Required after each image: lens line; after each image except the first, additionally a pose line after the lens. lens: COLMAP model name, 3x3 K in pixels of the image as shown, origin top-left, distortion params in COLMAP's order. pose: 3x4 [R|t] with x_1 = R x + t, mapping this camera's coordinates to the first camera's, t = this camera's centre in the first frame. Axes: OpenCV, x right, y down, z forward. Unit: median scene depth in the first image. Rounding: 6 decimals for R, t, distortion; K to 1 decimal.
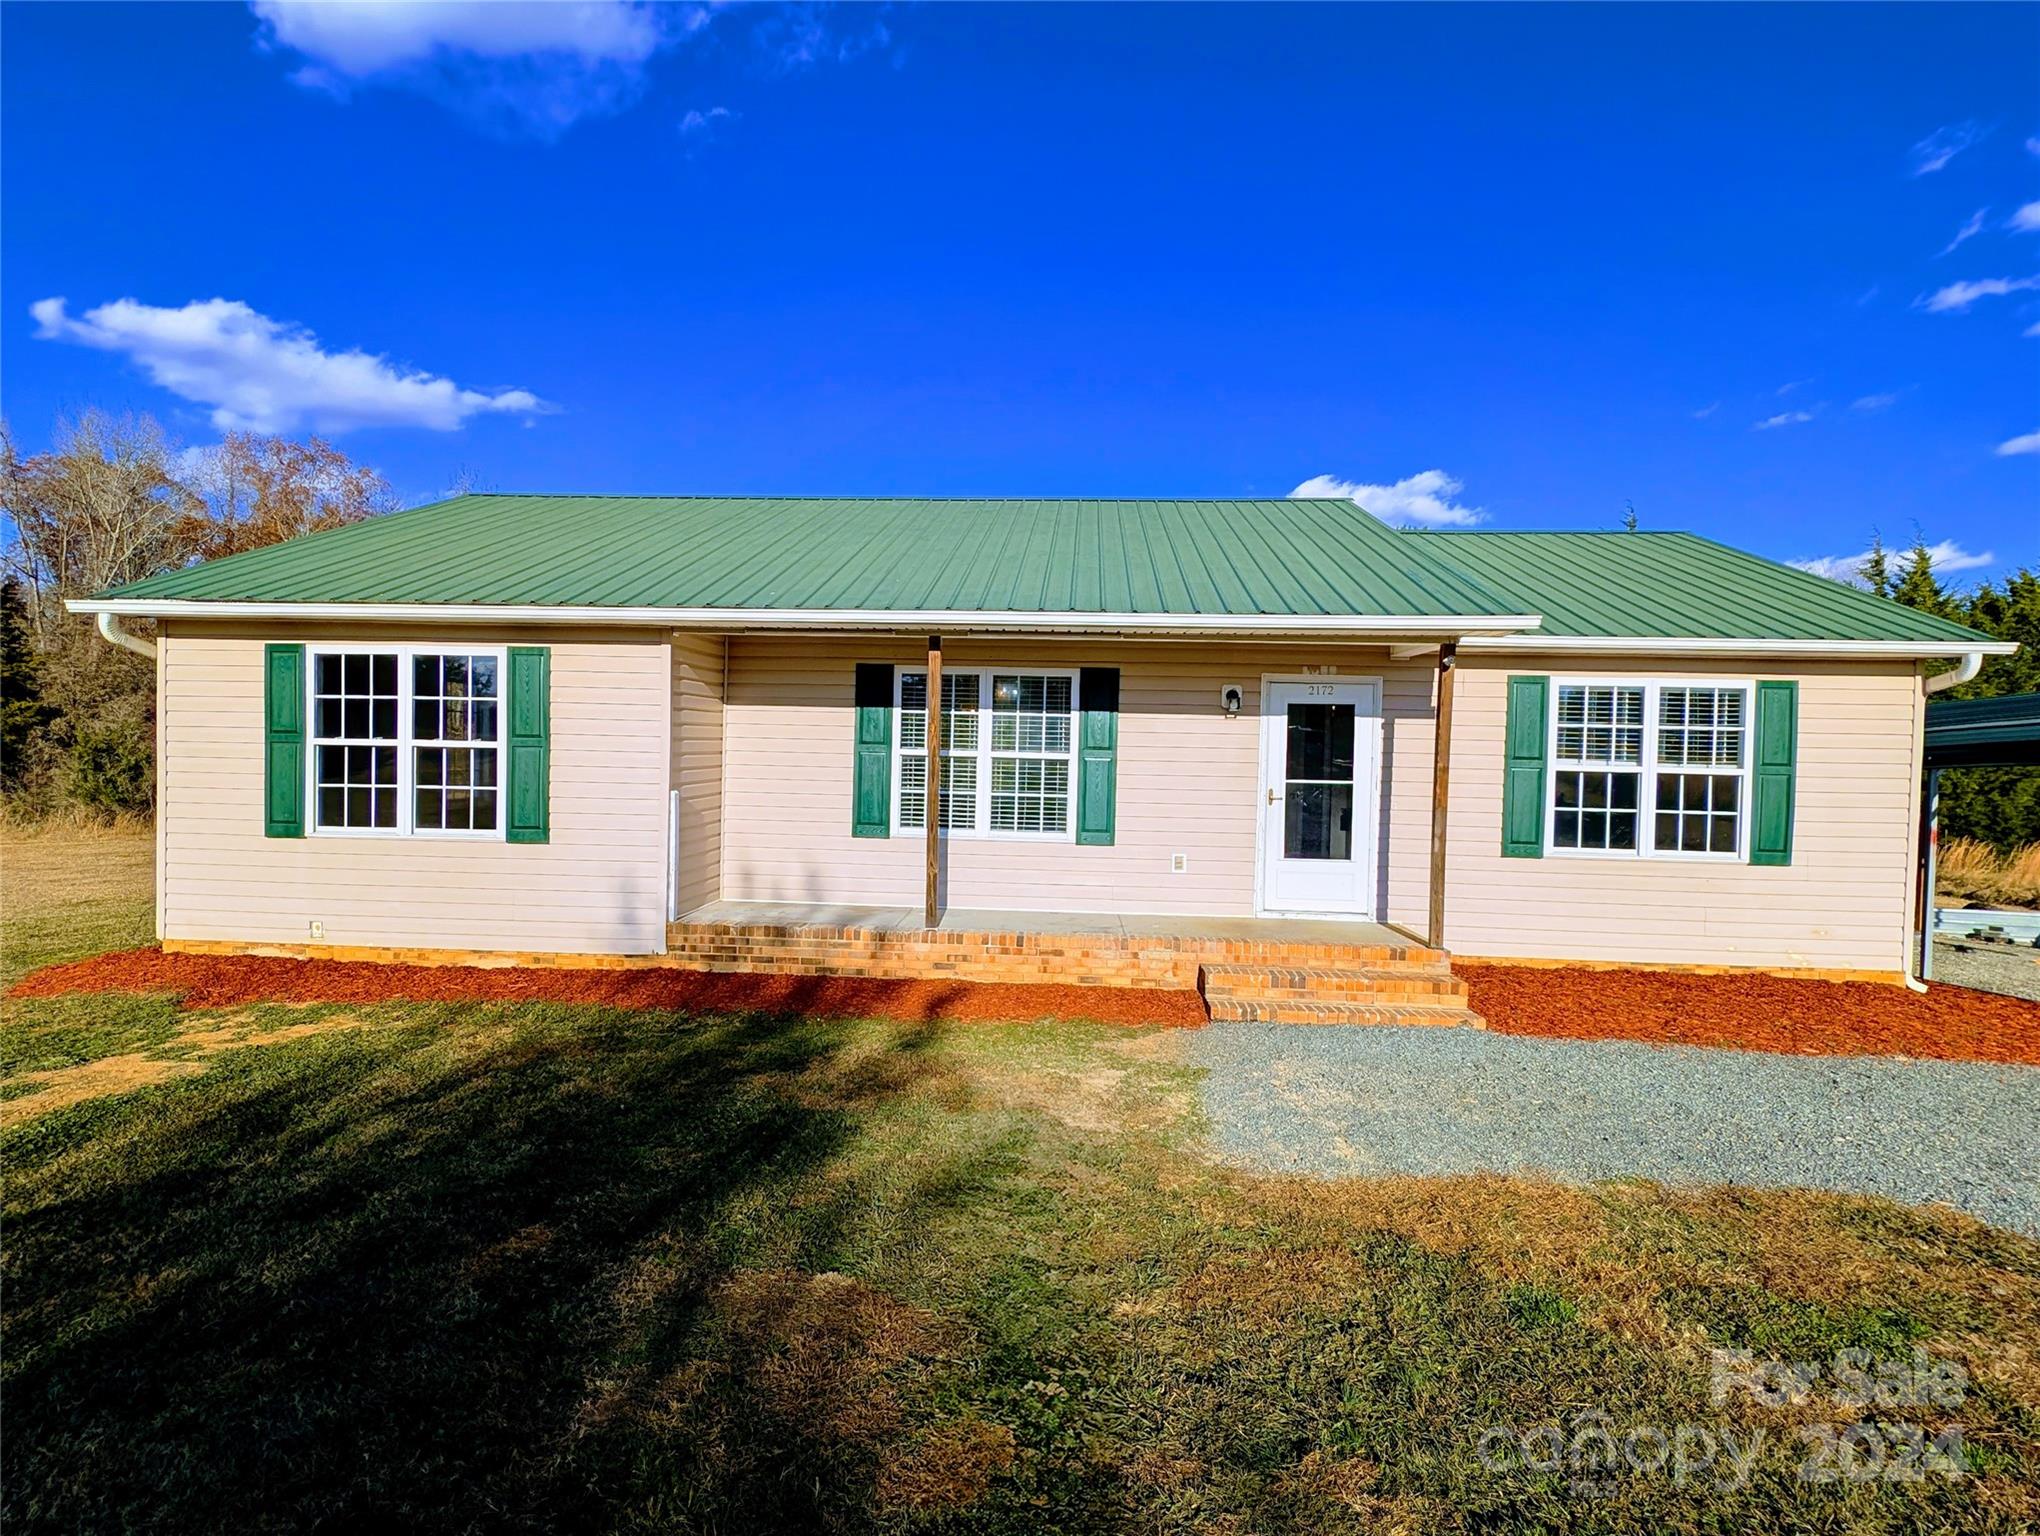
lens RADIAL K [[930.5, 0, 1020.0], [0, 930.5, 768.0], [0, 0, 1]] dist [0.000658, 0.000040]
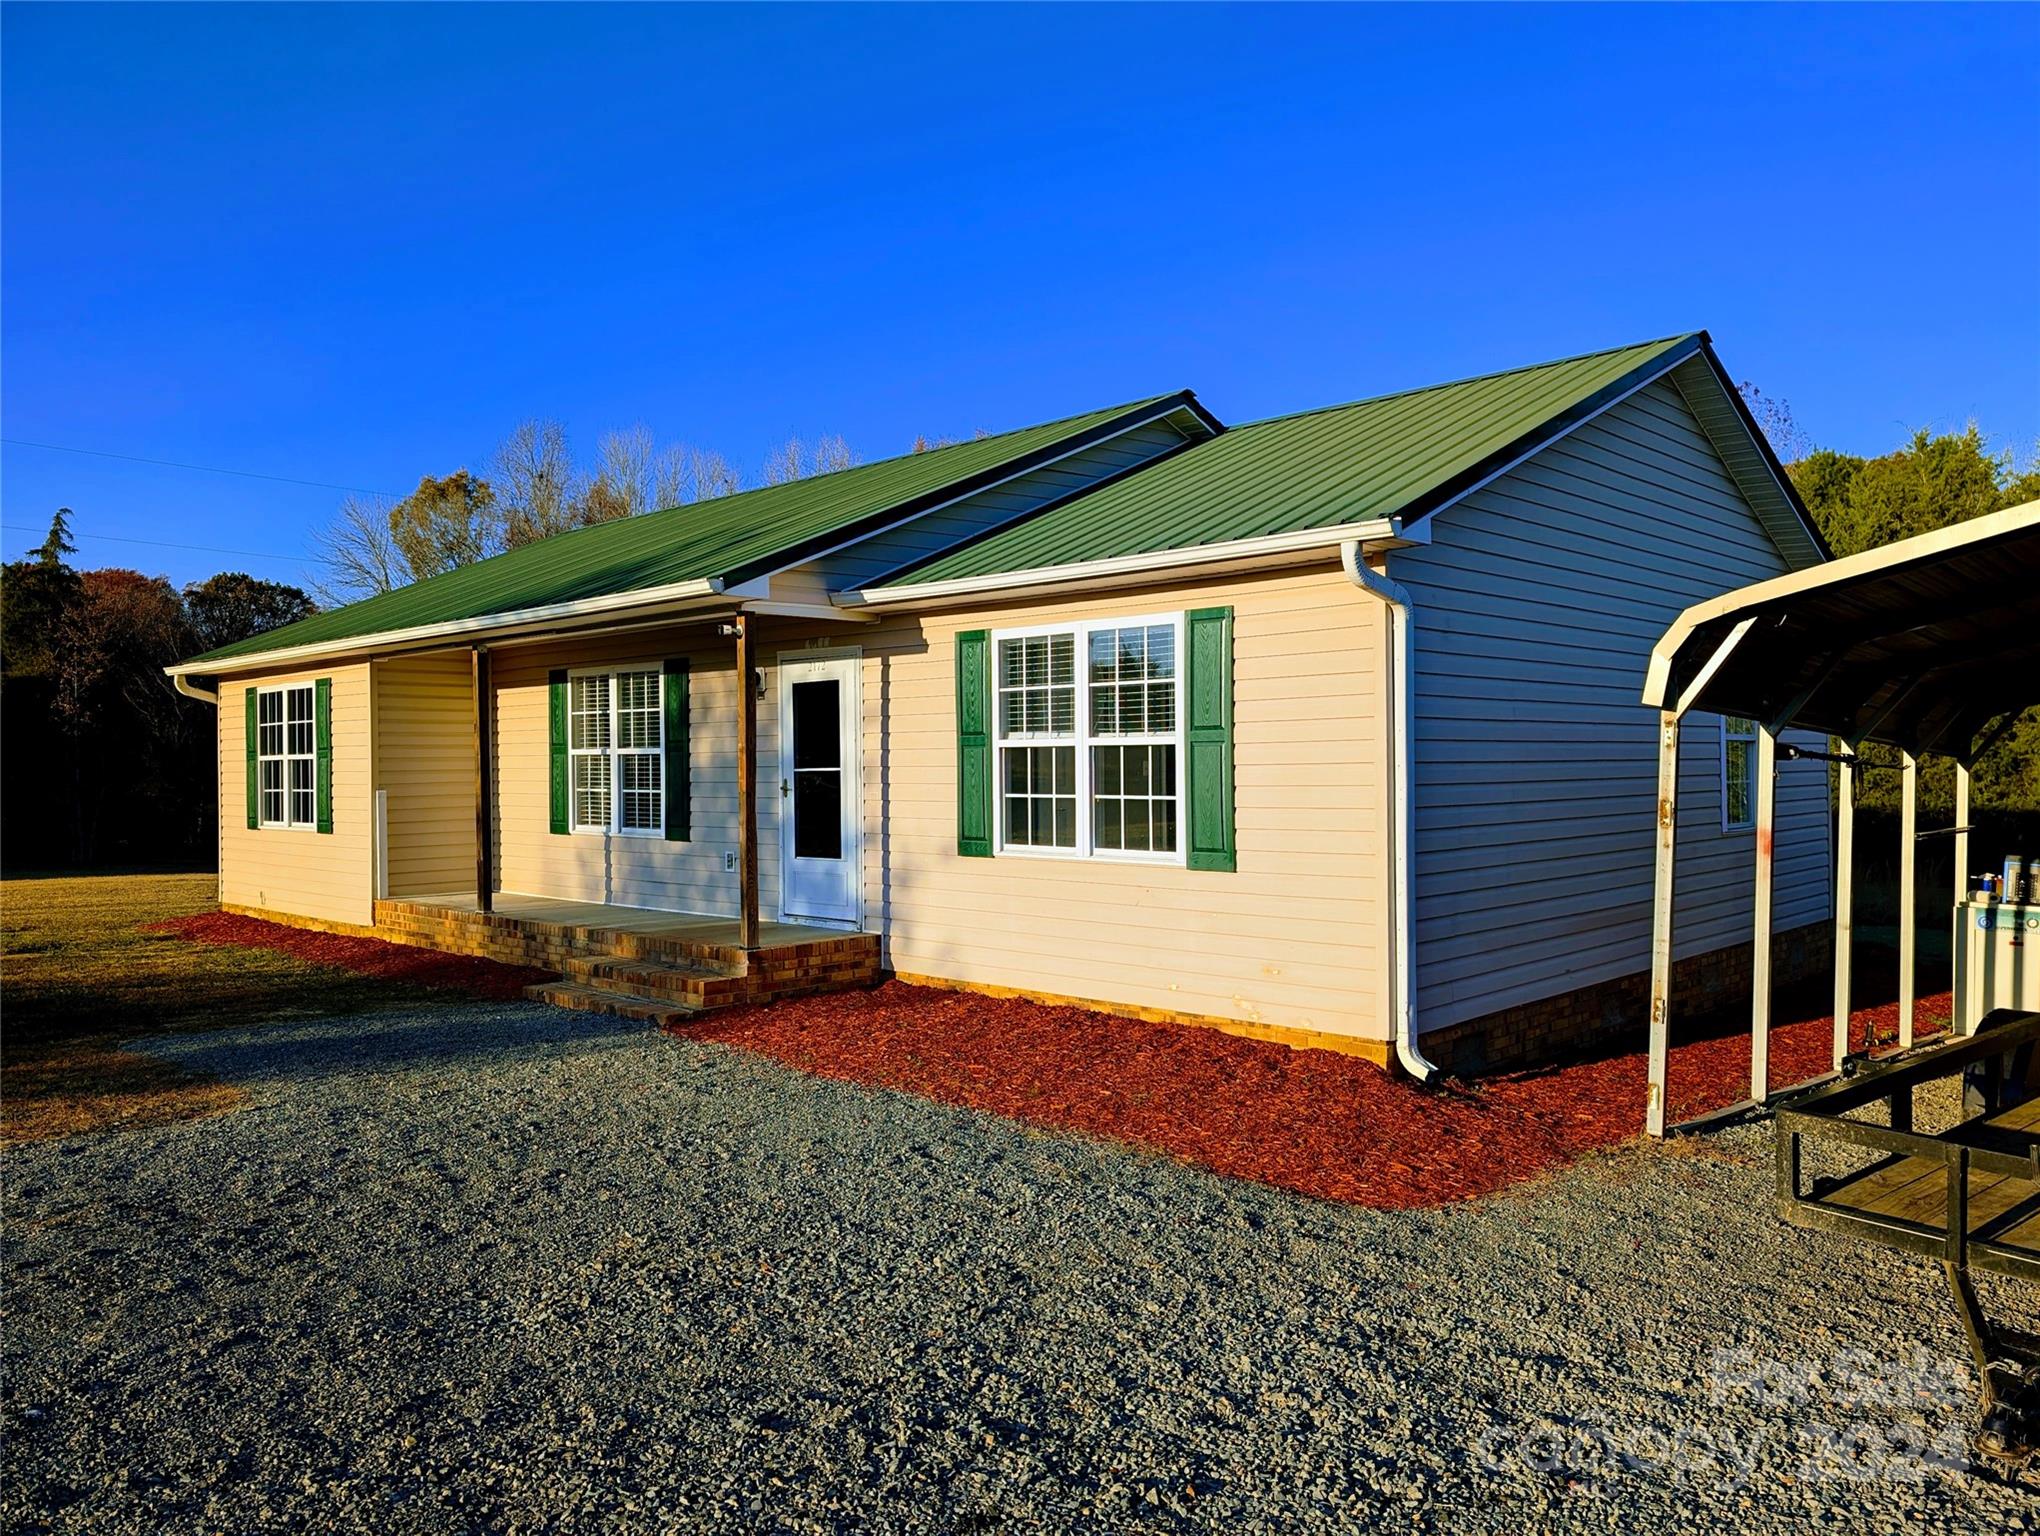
lens RADIAL K [[1448.0, 0, 1020.0], [0, 1448.0, 768.0], [0, 0, 1]] dist [0.035733, -0.042686]
pose [[0.770157, -0.027467, -0.637263, 1.375339], [0.030417, 0.999517, -0.006321, 0.028261], [0.637129, -0.014515, 0.770621, 0.069155]]
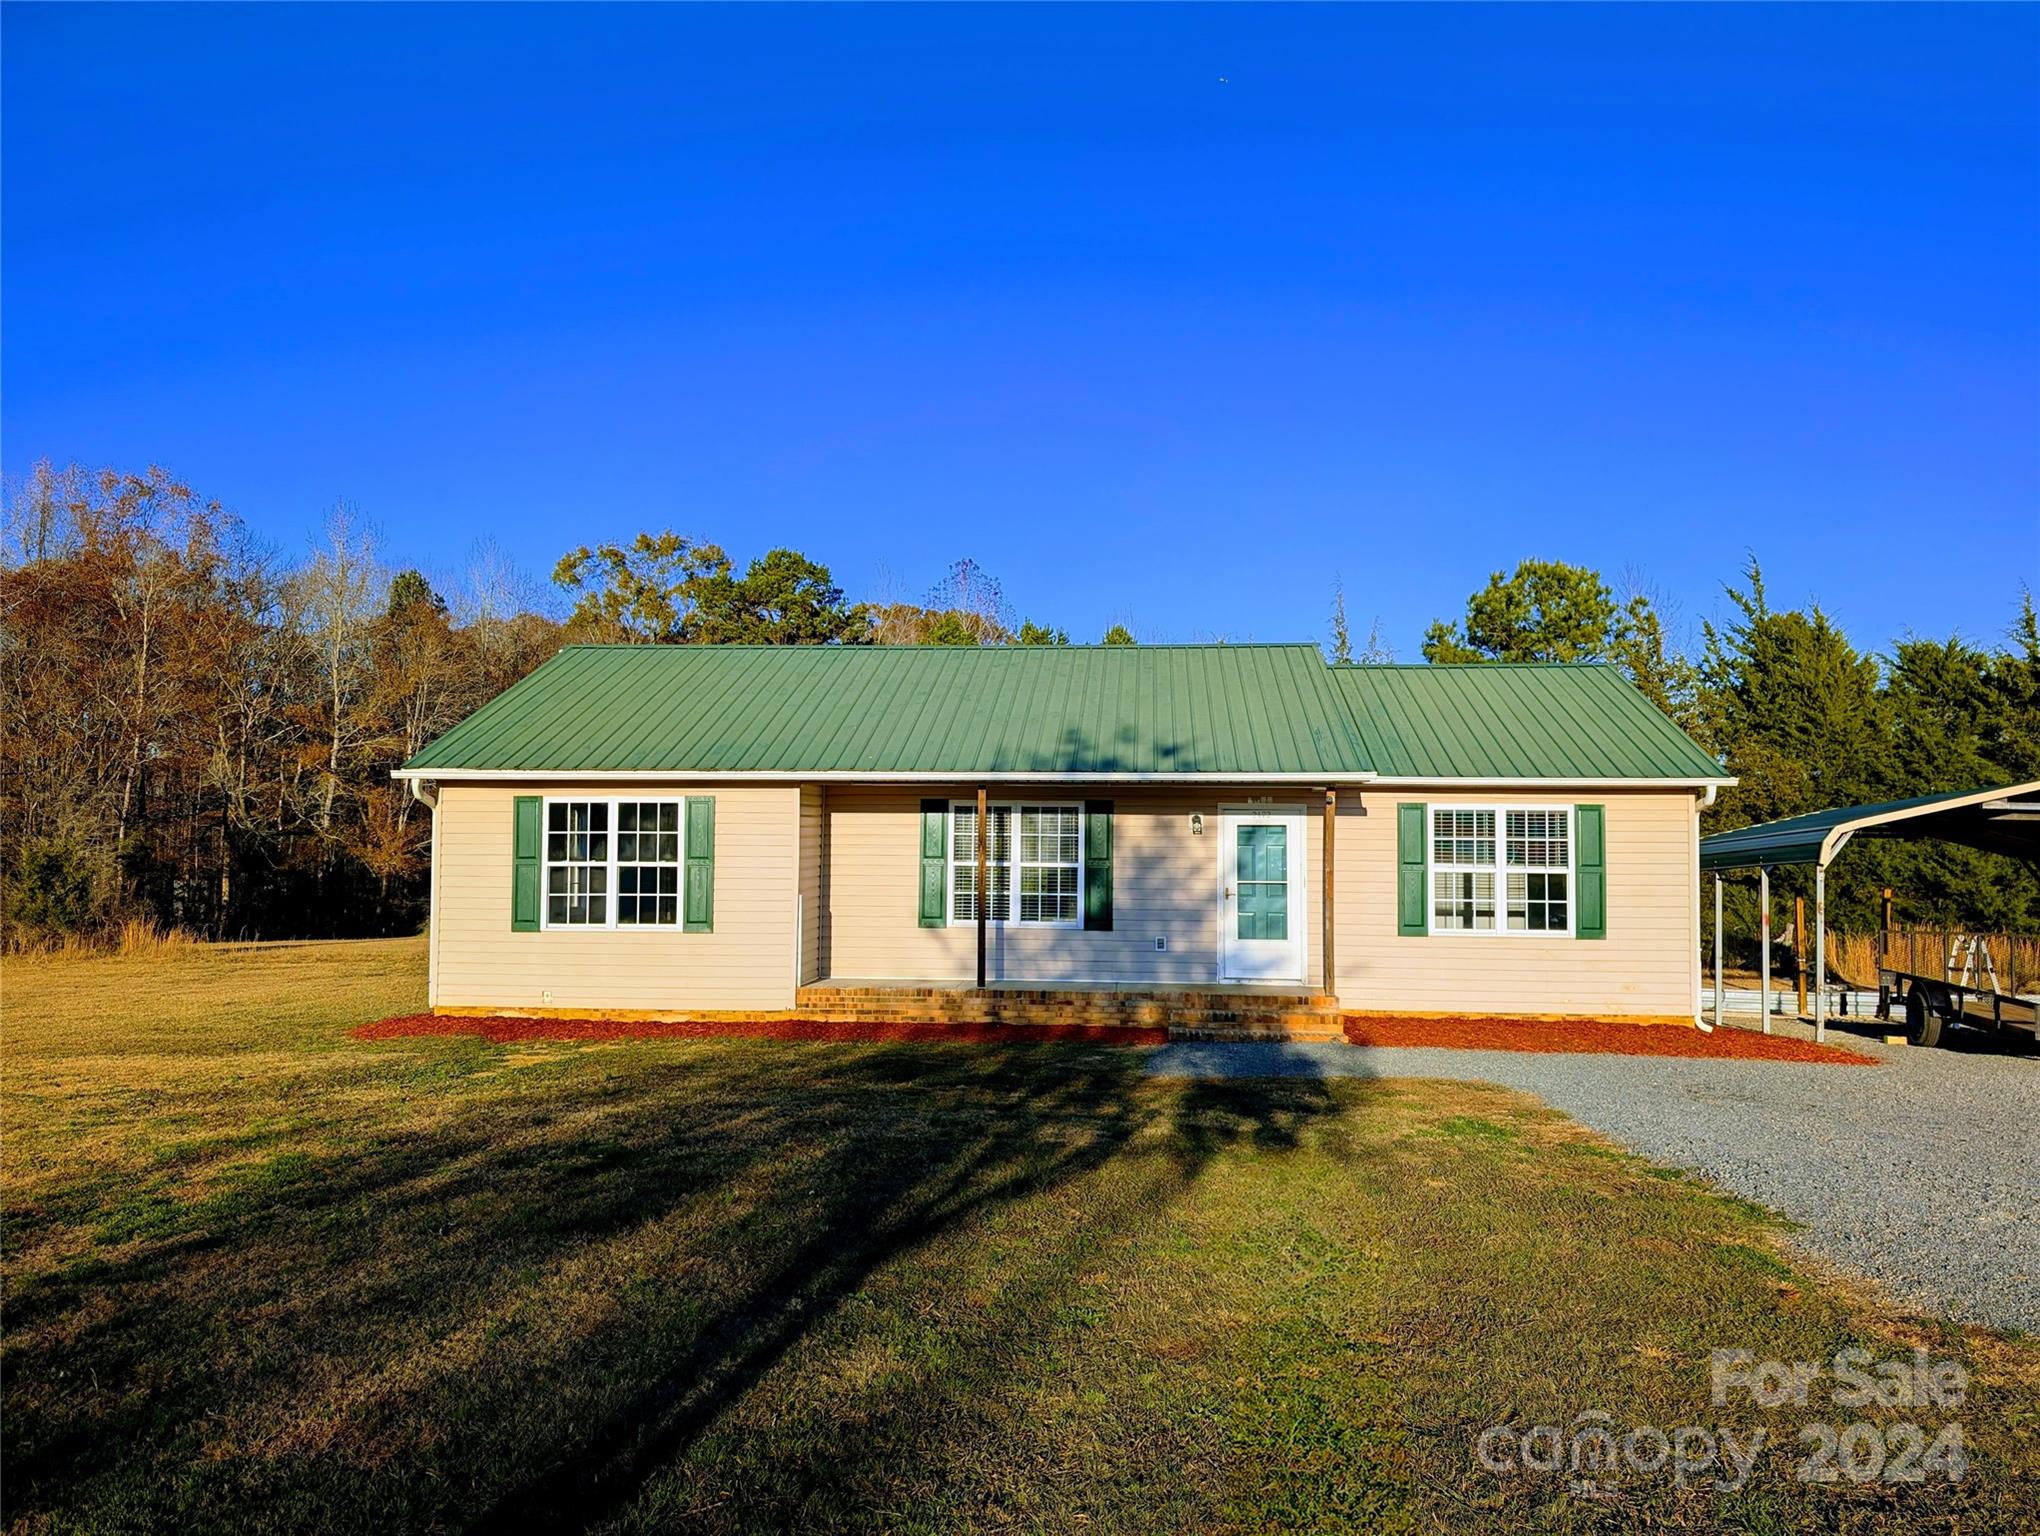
lens RADIAL K [[1448.0, 0, 1020.0], [0, 1448.0, 768.0], [0, 0, 1]] dist [0.035733, -0.042686]
pose [[0.999825, -0.014898, -0.011302, -0.005510], [0.014031, 0.997217, -0.073227, -0.001780], [0.012362, 0.073055, 0.997251, -1.148692]]
